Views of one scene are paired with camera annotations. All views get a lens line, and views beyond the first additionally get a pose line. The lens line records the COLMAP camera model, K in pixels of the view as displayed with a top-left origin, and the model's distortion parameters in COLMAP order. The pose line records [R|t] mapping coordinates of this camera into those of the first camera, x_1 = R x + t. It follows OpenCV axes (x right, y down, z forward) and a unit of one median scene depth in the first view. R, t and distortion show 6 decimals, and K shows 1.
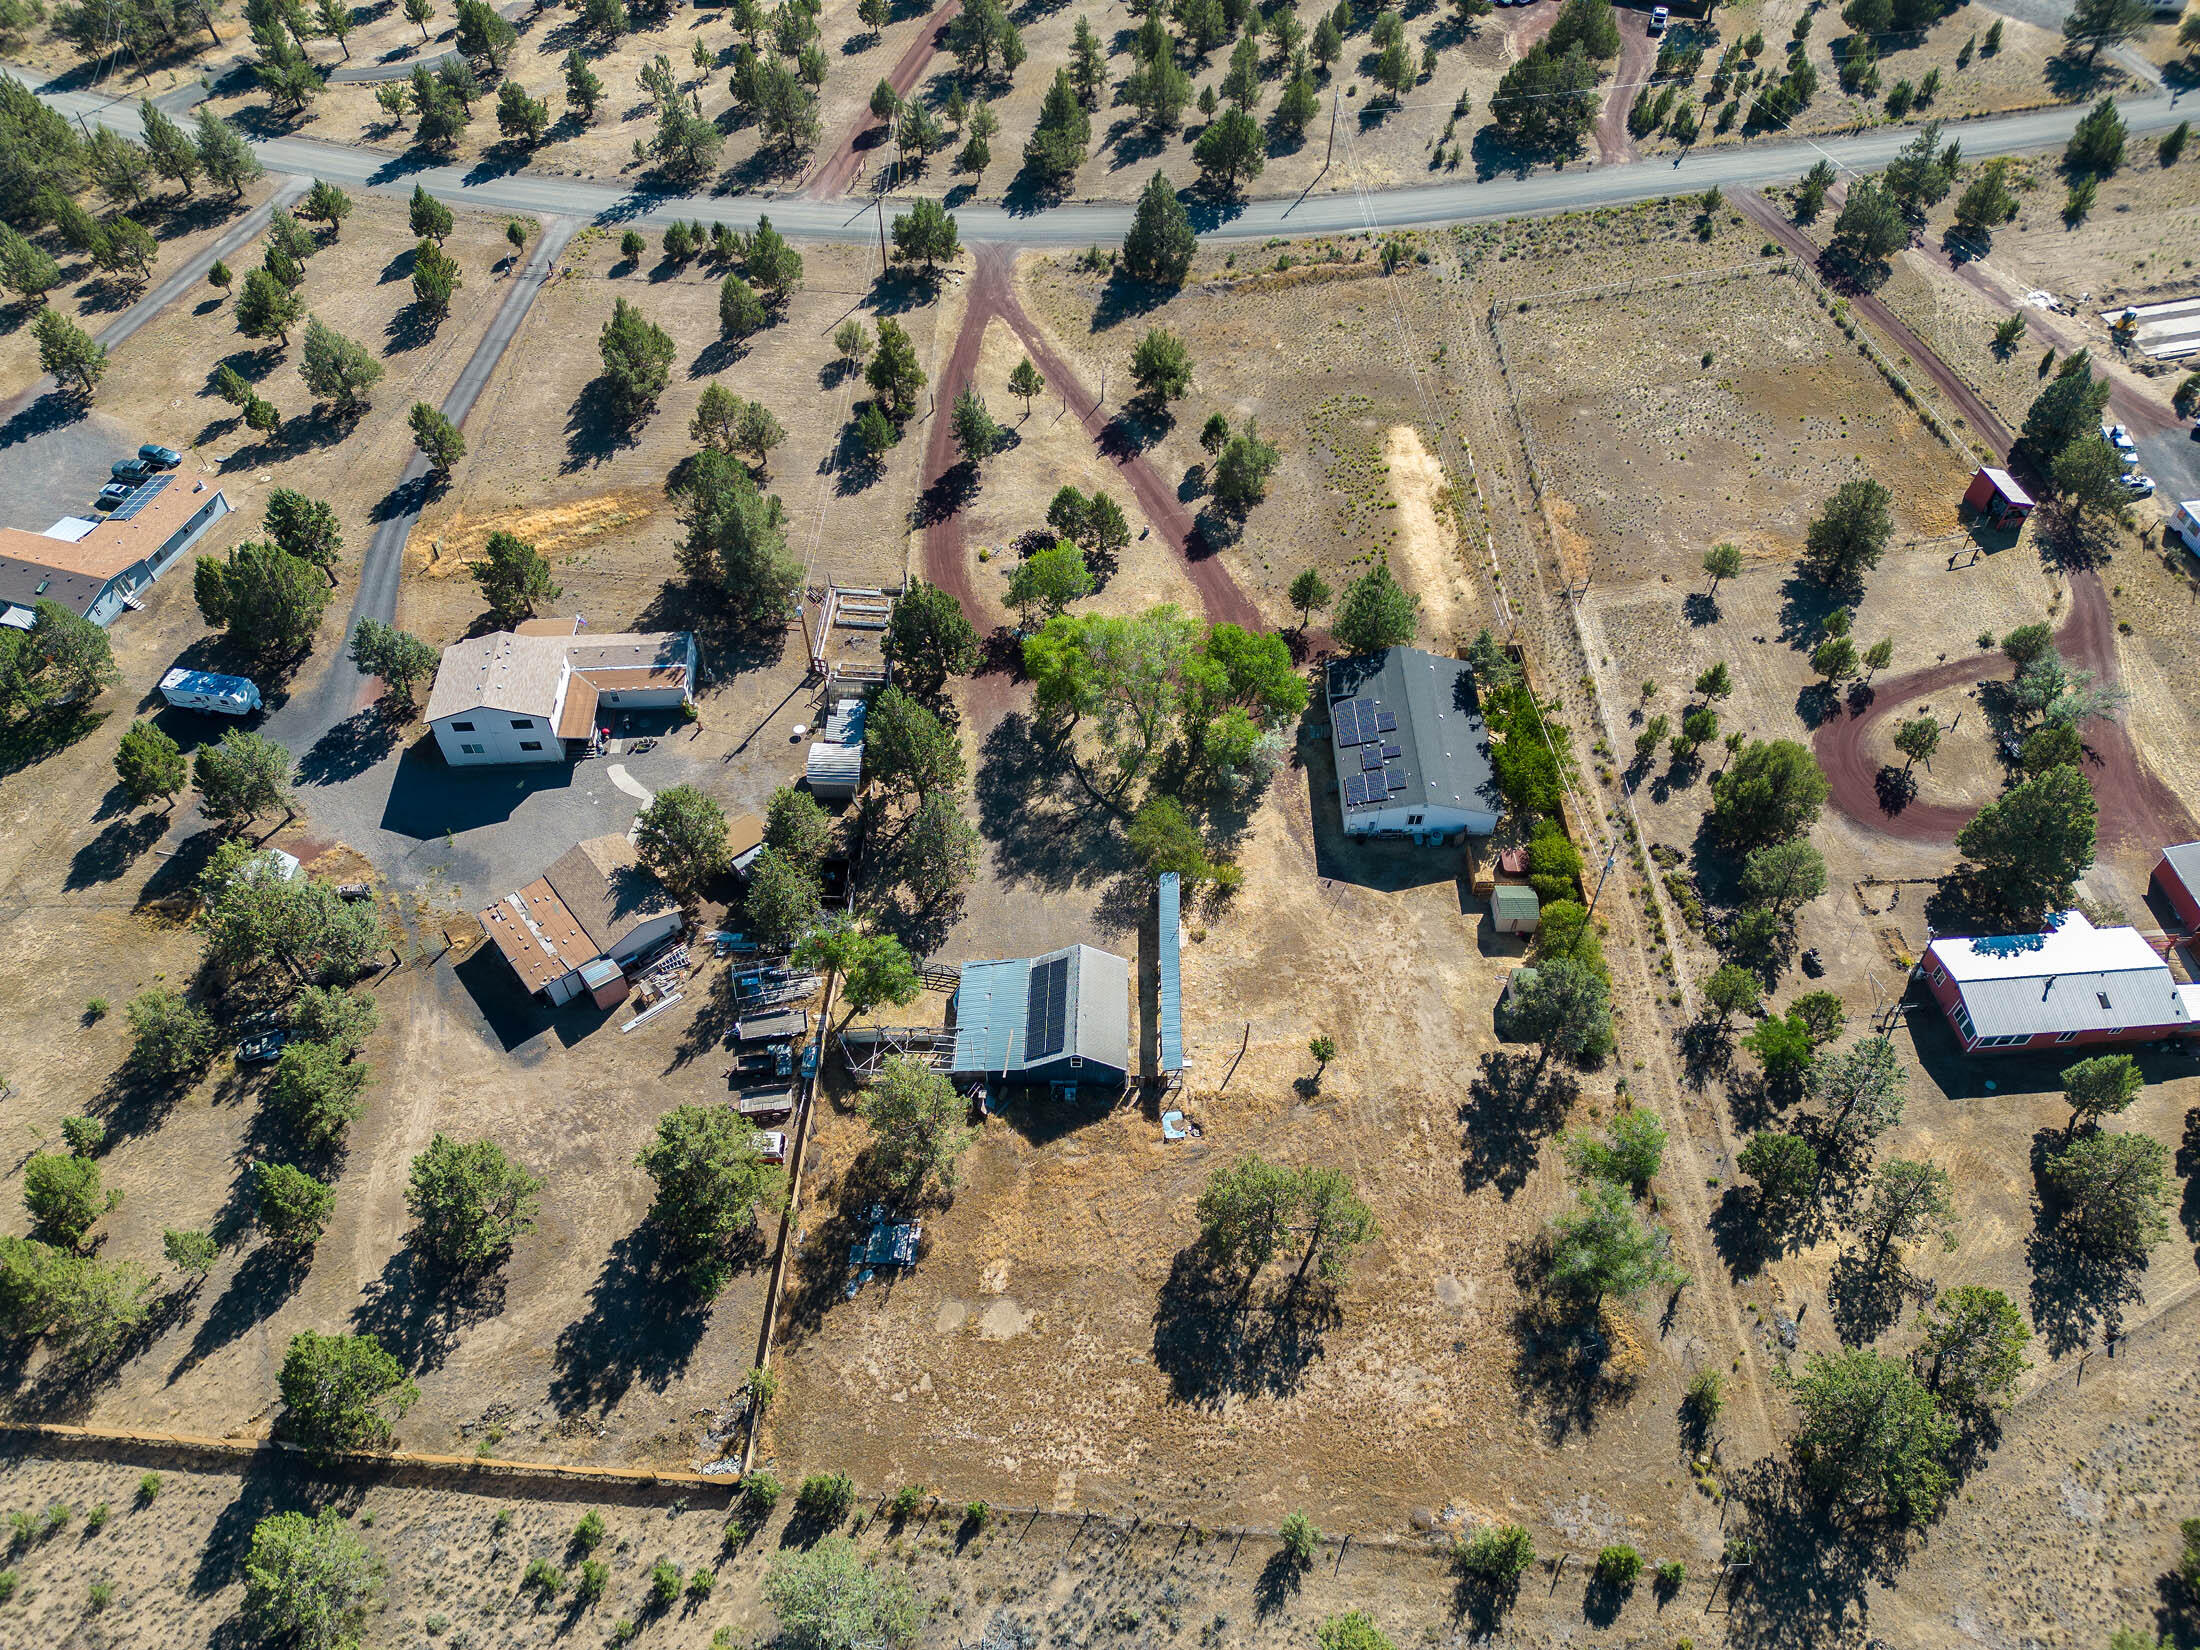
lens RADIAL K [[1516.8, 0, 1089.3], [0, 1516.8, 810.7], [0, 0, 1]] dist [0.051630, -0.039905]
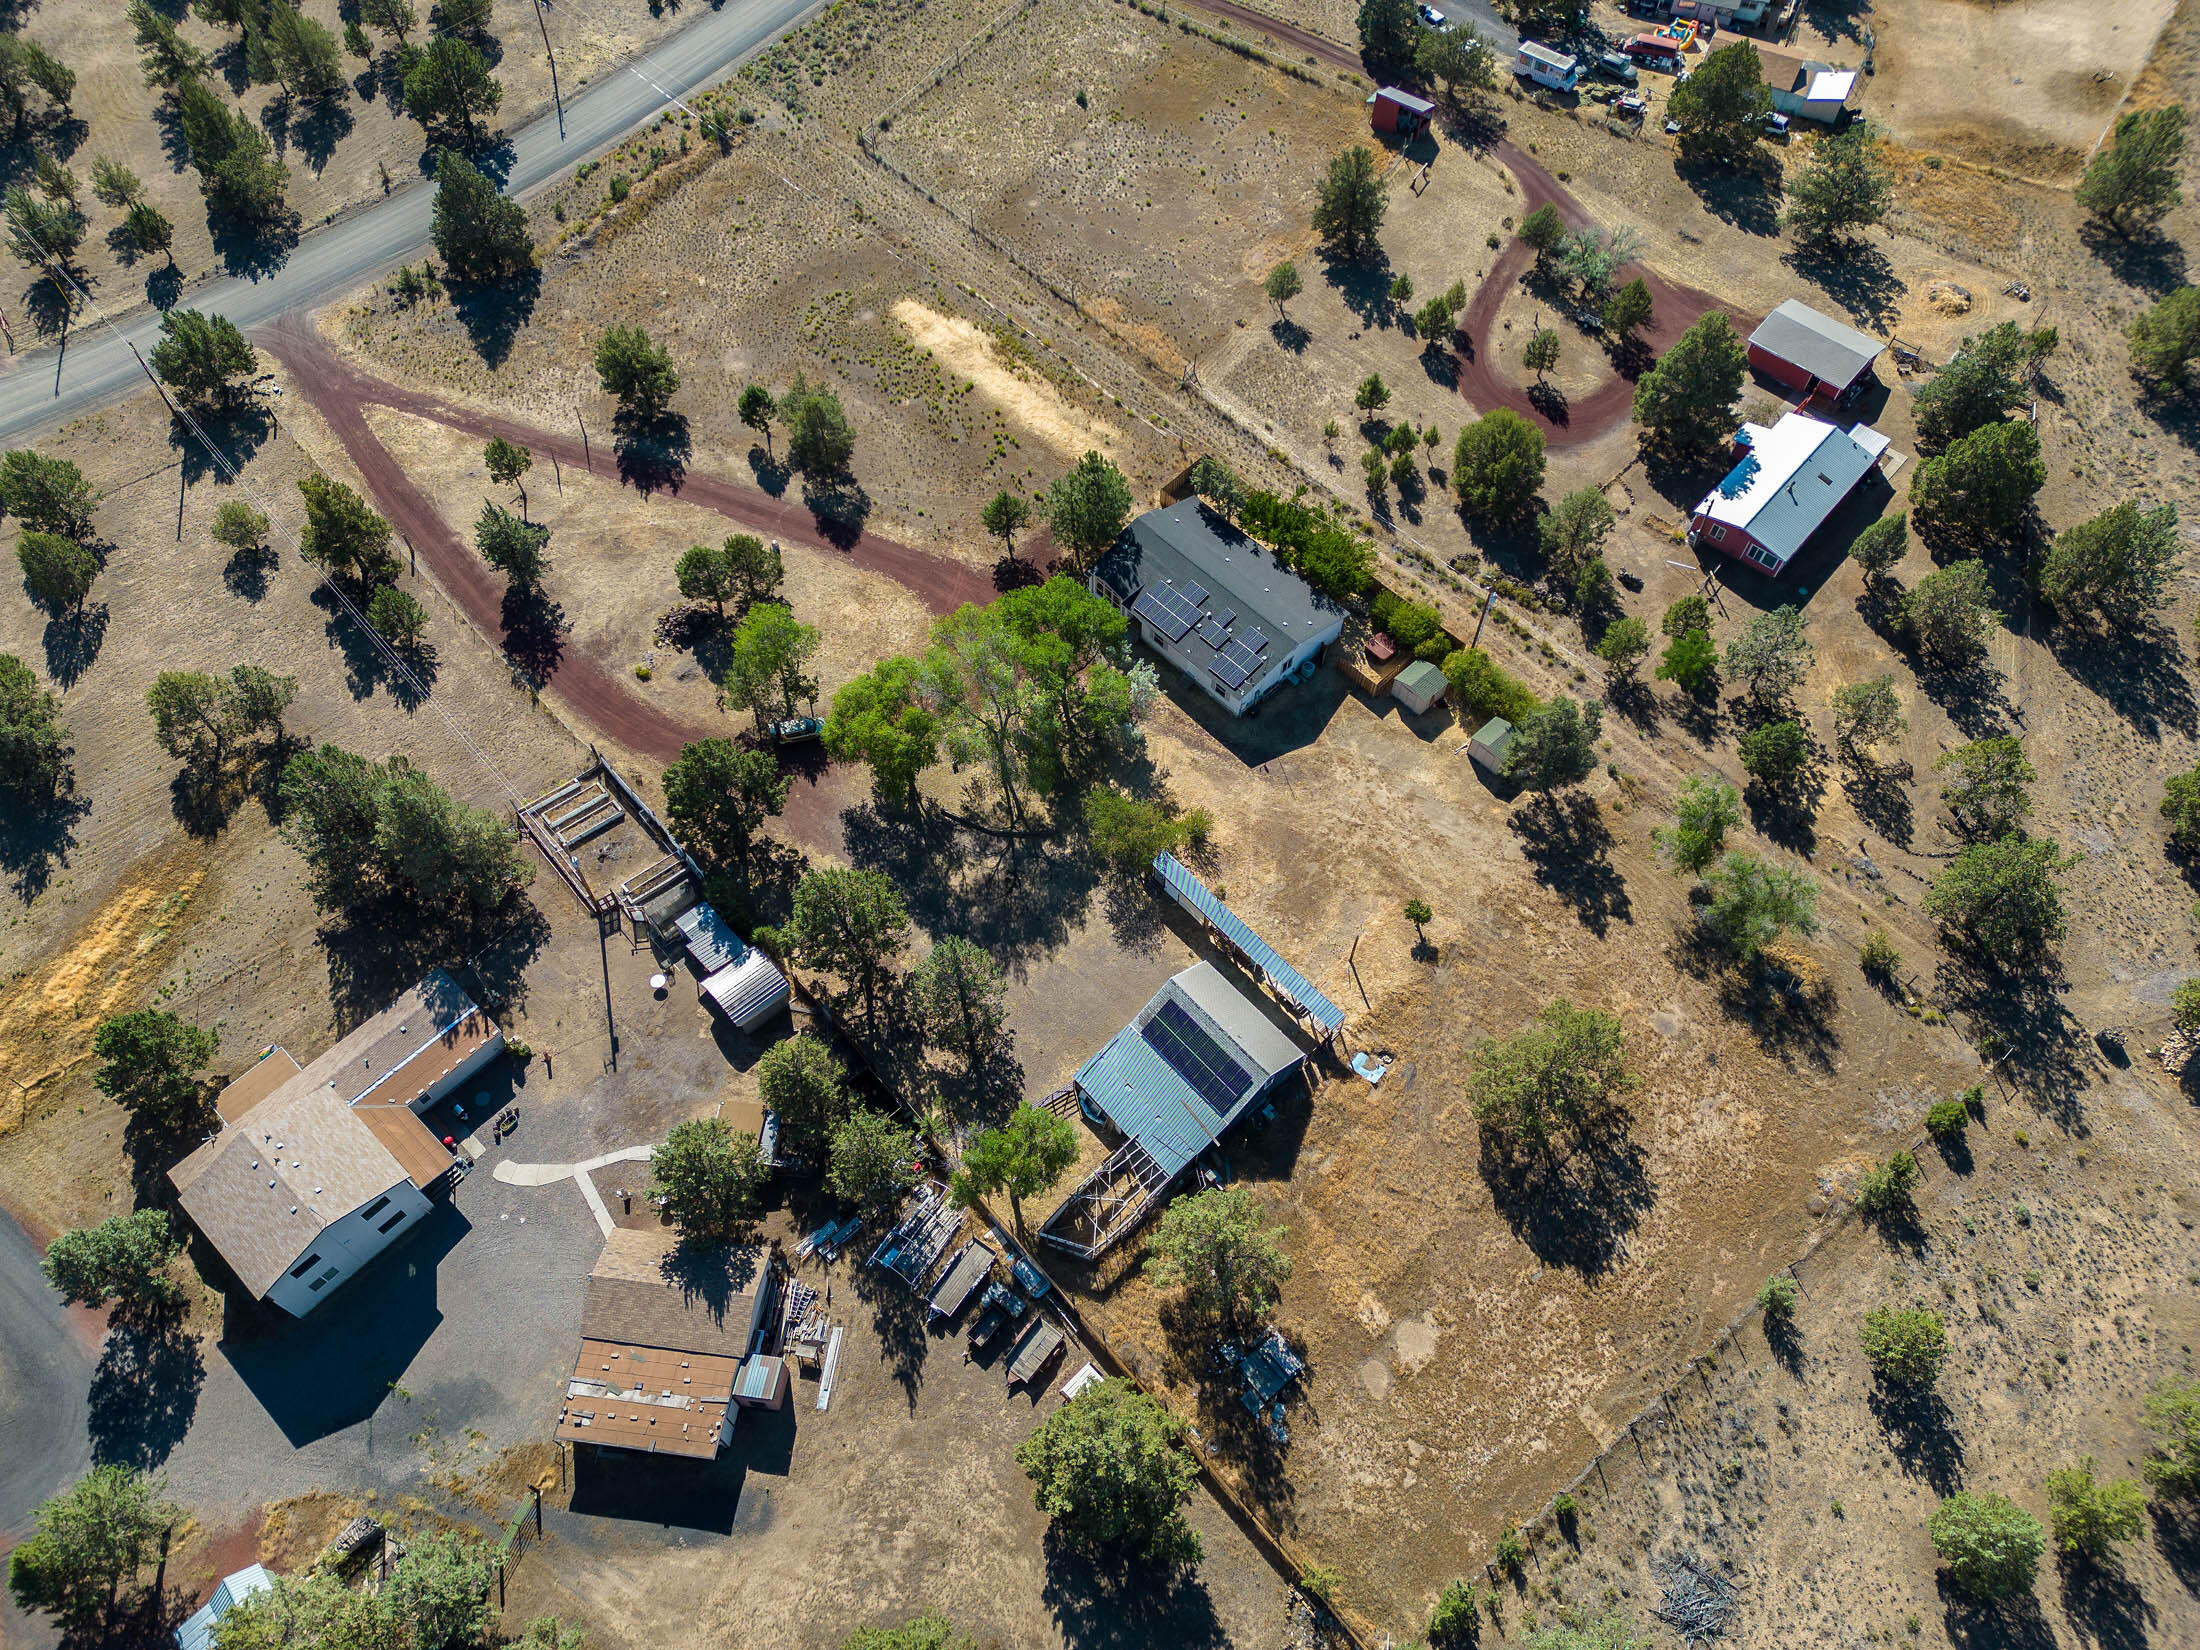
lens RADIAL K [[1516.8, 0, 1053.8], [0, 1516.8, 822.0], [0, 0, 1]] dist [0.051630, -0.039905]
pose [[0.725806, -0.578120, 0.372804, -0.317873], [0.519610, 0.815895, 0.253618, -0.238099], [-0.450790, 0.009636, 0.892578, 0.200237]]
